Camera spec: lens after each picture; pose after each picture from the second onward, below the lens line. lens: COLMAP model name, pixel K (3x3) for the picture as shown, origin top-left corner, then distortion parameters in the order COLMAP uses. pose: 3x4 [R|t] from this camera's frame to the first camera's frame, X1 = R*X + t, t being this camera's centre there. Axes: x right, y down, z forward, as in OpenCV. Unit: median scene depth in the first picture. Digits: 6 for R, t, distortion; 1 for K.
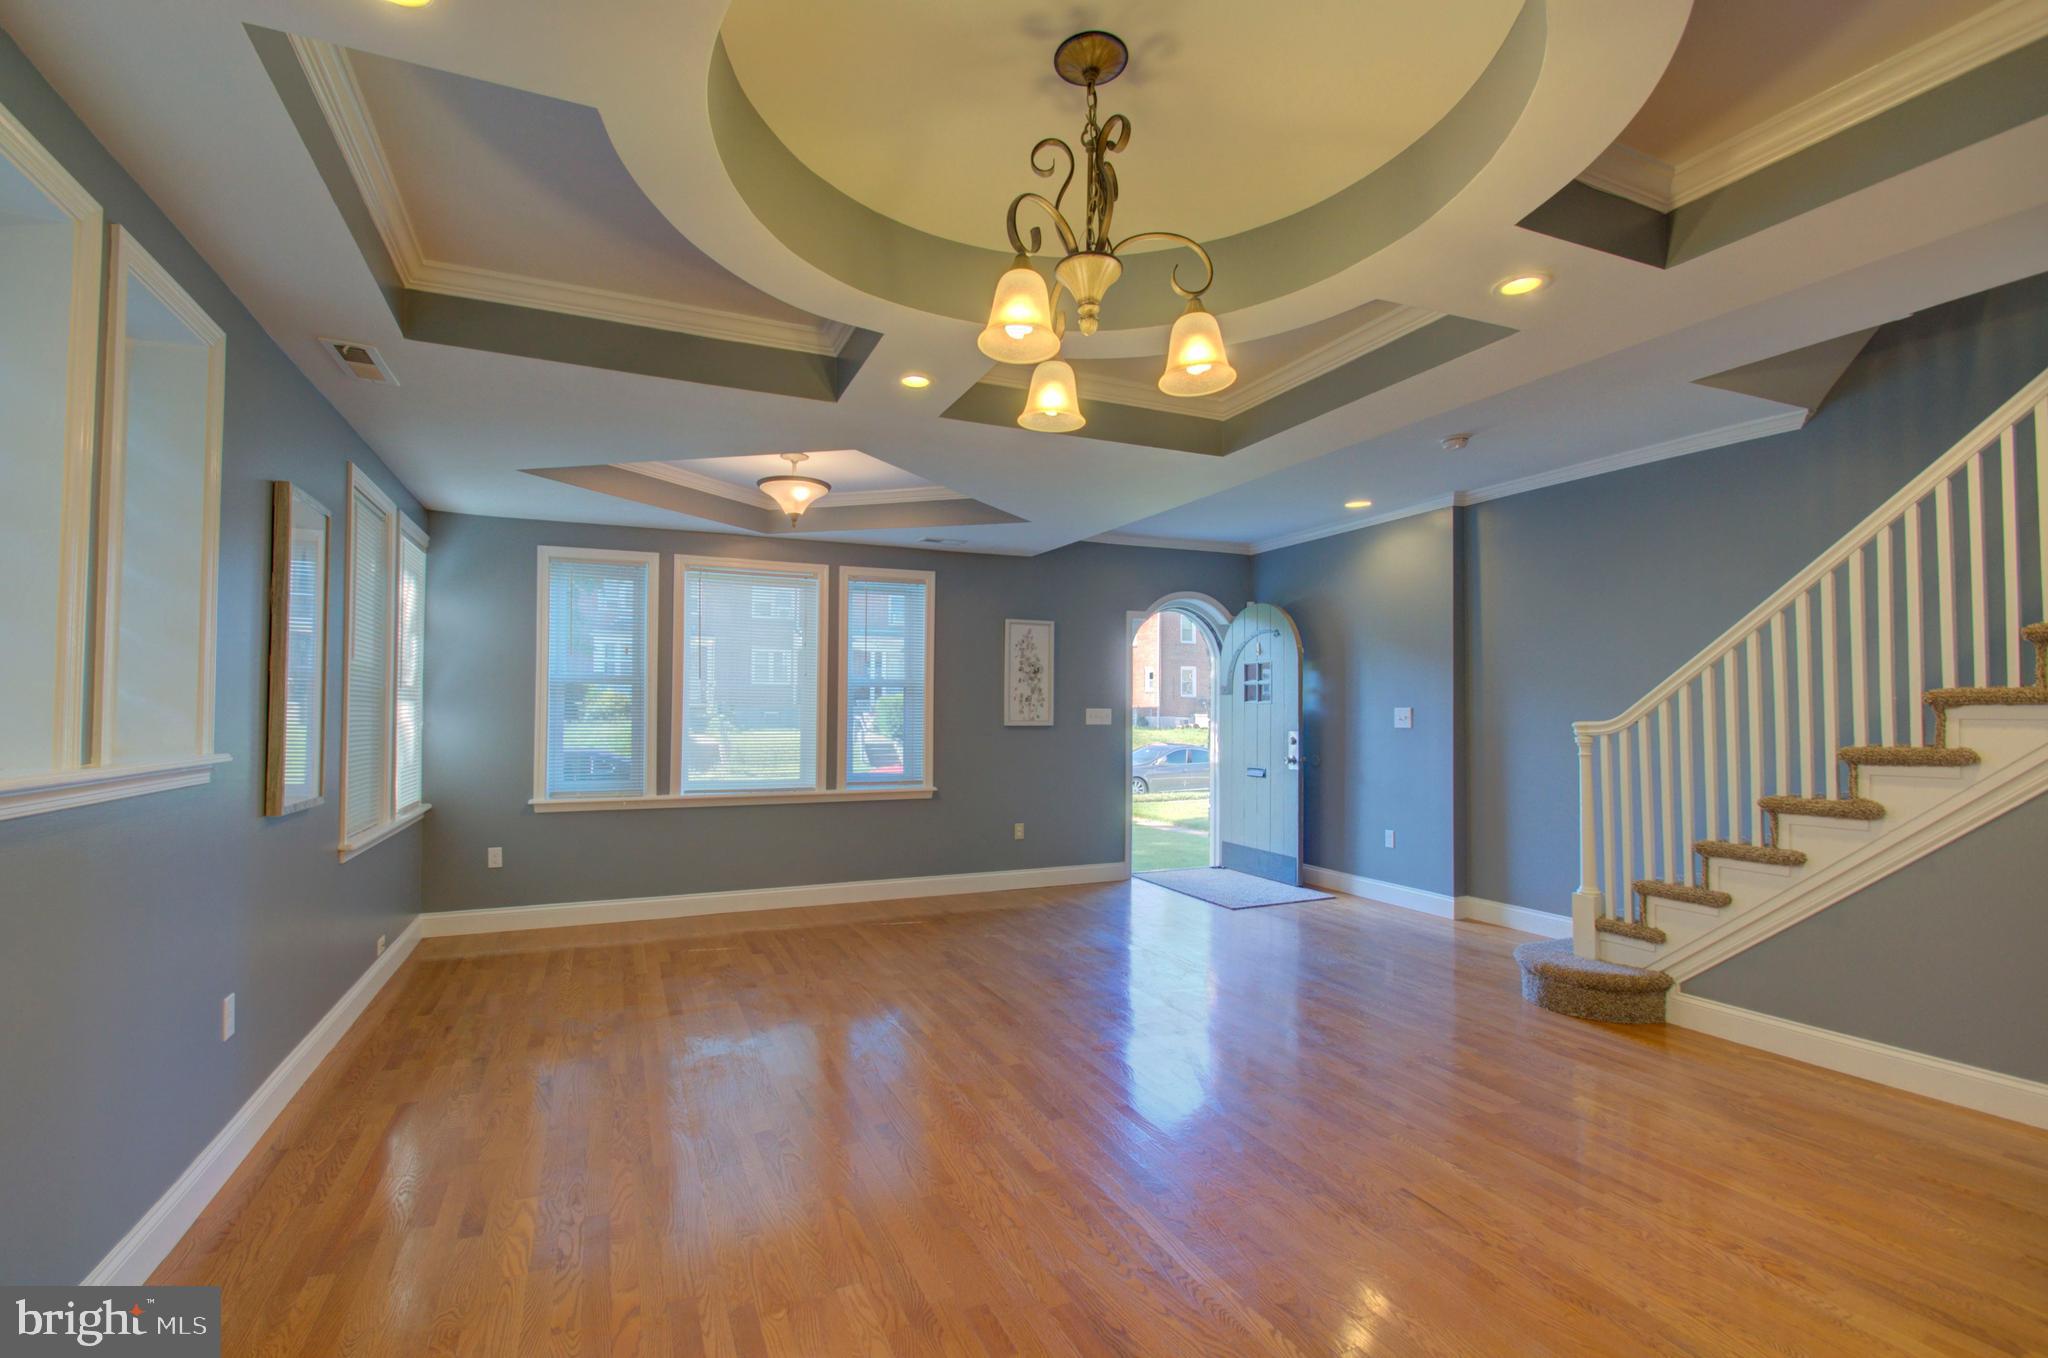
lens RADIAL K [[901.2, 0, 988.5], [0, 901.2, 693.7], [0, 0, 1]] dist [0.003960, -0.011145]
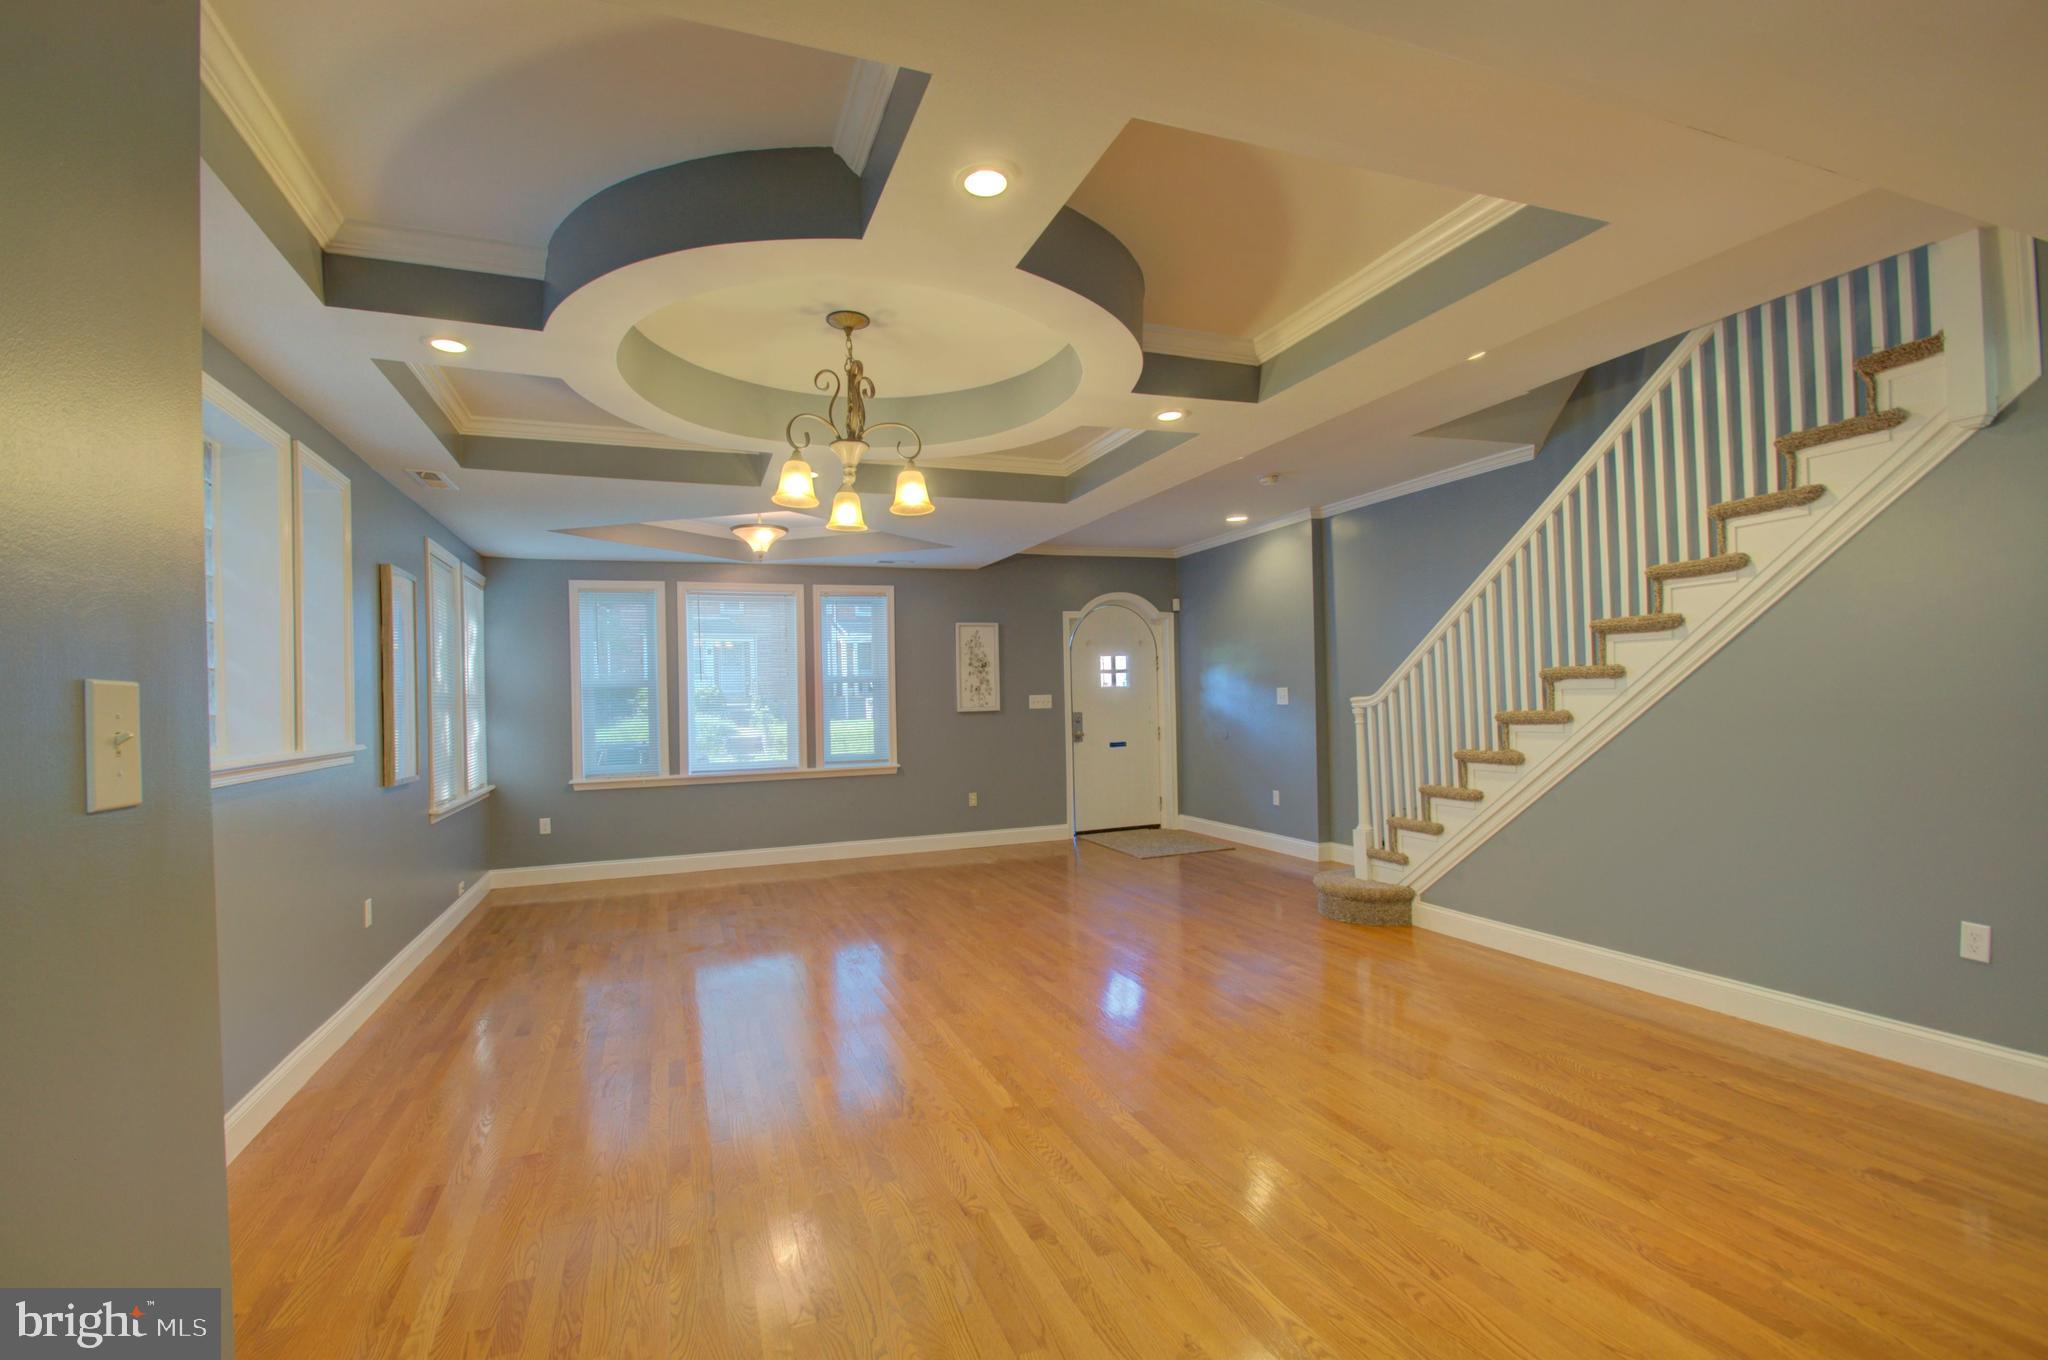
lens RADIAL K [[901.2, 0, 995.4], [0, 901.2, 694.0], [0, 0, 1]] dist [0.003960, -0.011145]
pose [[0.998349, -0.028745, -0.049725, 0.209155], [0.029554, 0.999441, 0.015609, -0.008756], [0.049248, -0.017053, 0.998641, -0.318017]]
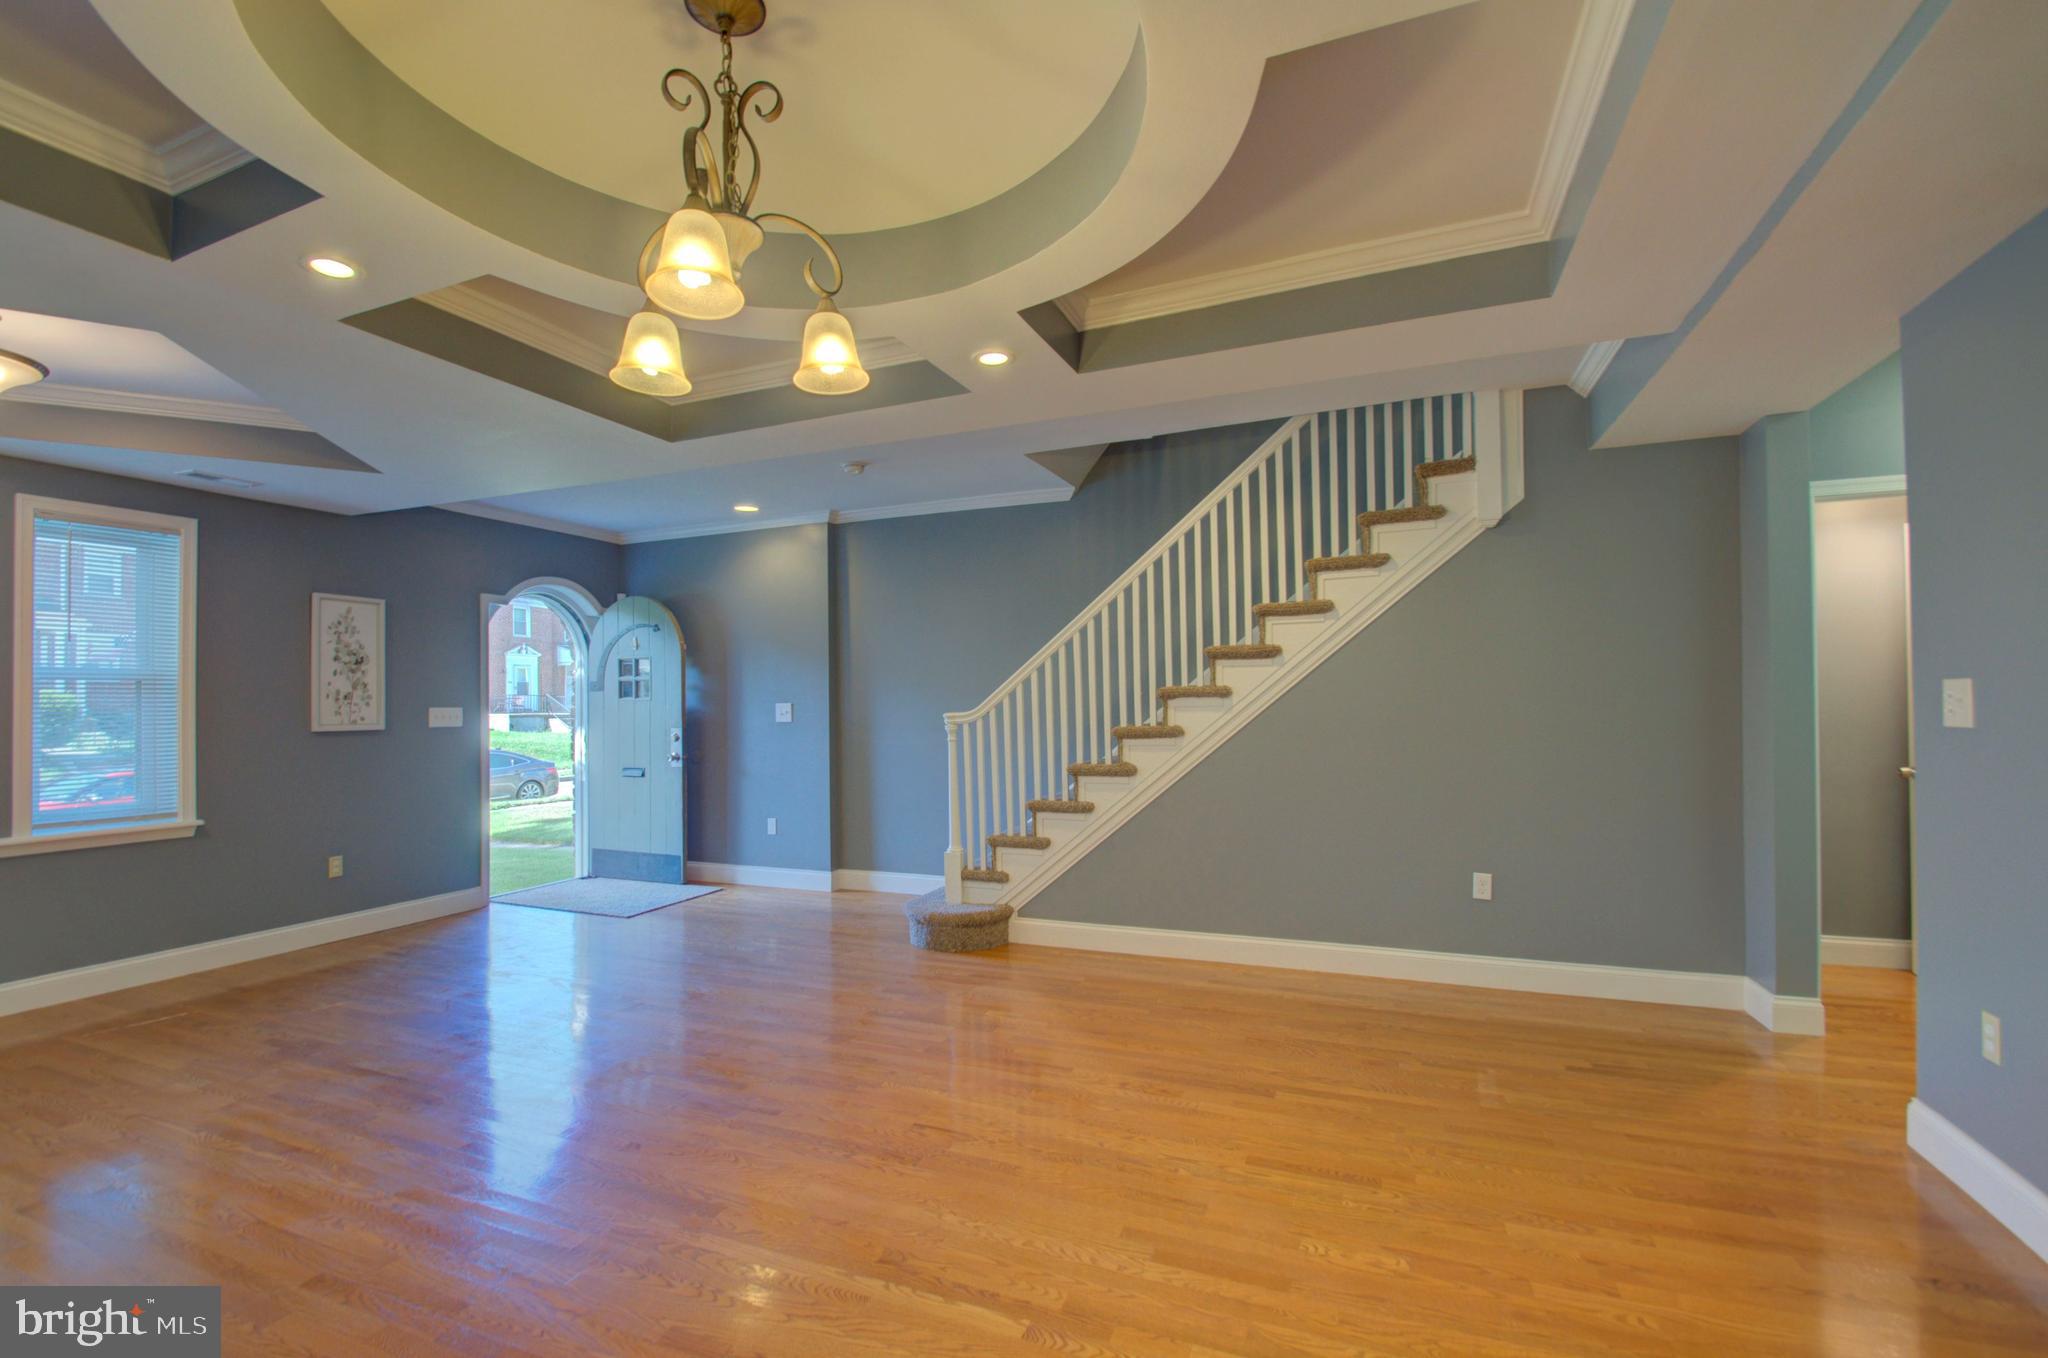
lens RADIAL K [[901.2, 0, 1008.2], [0, 901.2, 692.3], [0, 0, 1]] dist [0.003960, -0.011145]
pose [[0.717293, -0.001119, 0.696770, -0.147719], [-0.000296, 0.999998, 0.001910, 0.000553], [-0.696771, -0.001576, 0.717292, 0.060033]]
